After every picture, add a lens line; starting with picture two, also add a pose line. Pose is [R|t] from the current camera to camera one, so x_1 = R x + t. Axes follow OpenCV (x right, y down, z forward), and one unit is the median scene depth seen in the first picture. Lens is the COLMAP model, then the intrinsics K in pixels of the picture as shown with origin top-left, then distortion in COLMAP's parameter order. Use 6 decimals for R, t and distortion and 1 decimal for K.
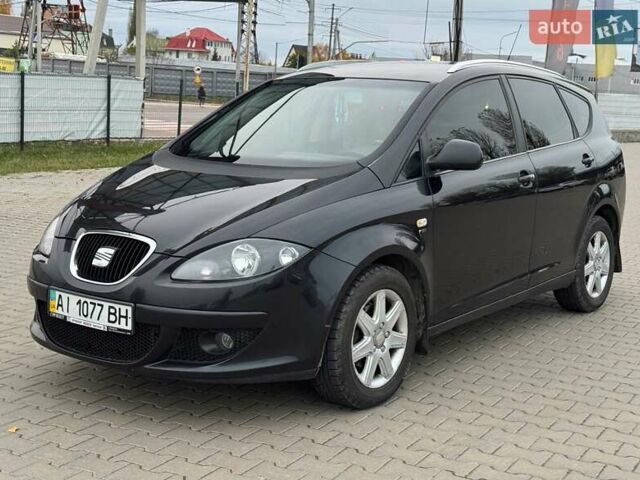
lens RADIAL K [[969.6, 0, 320.8], [0, 969.6, 223.1], [0, 0, 1]] dist [0.129495, 0.073269]
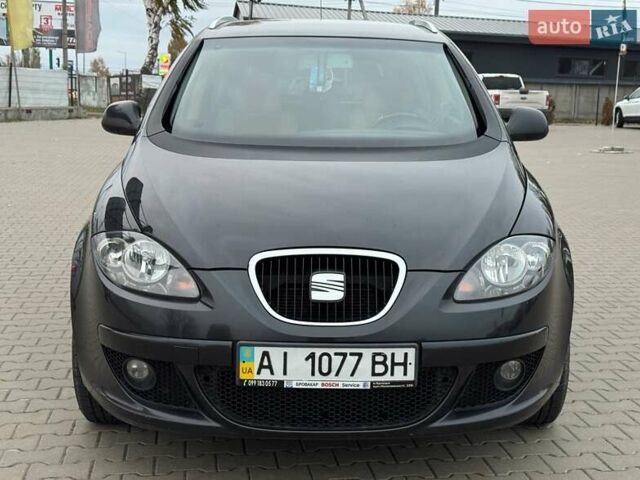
lens RADIAL K [[998.2, 0, 338.4], [0, 998.2, 239.9], [0, 0, 1]] dist [0.181223, -0.104824]
pose [[0.779832, -0.107380, 0.616710, -0.640810], [0.085992, 0.994214, 0.064374, -0.043147], [-0.620054, 0.002831, 0.784554, 0.424005]]
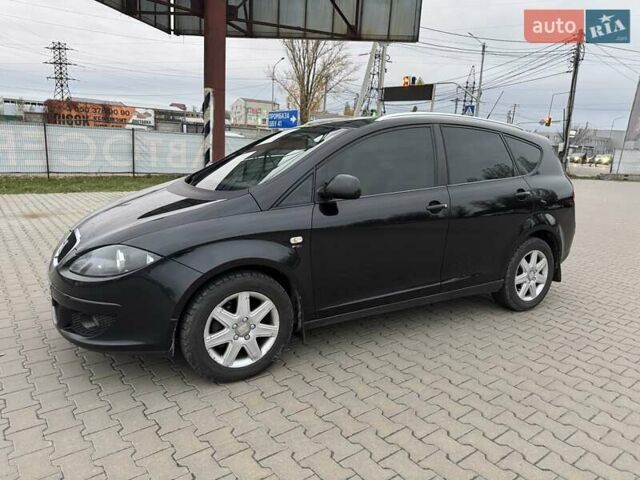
lens RADIAL K [[451.7, 0, 313.2], [0, 451.7, 236.8], [0, 0, 1]] dist [0.058654, -0.084963]
pose [[0.918523, 0.077866, -0.387623, 0.371104], [-0.057294, 0.996280, 0.064370, -0.045414], [0.391194, -0.036917, 0.919568, 0.513187]]
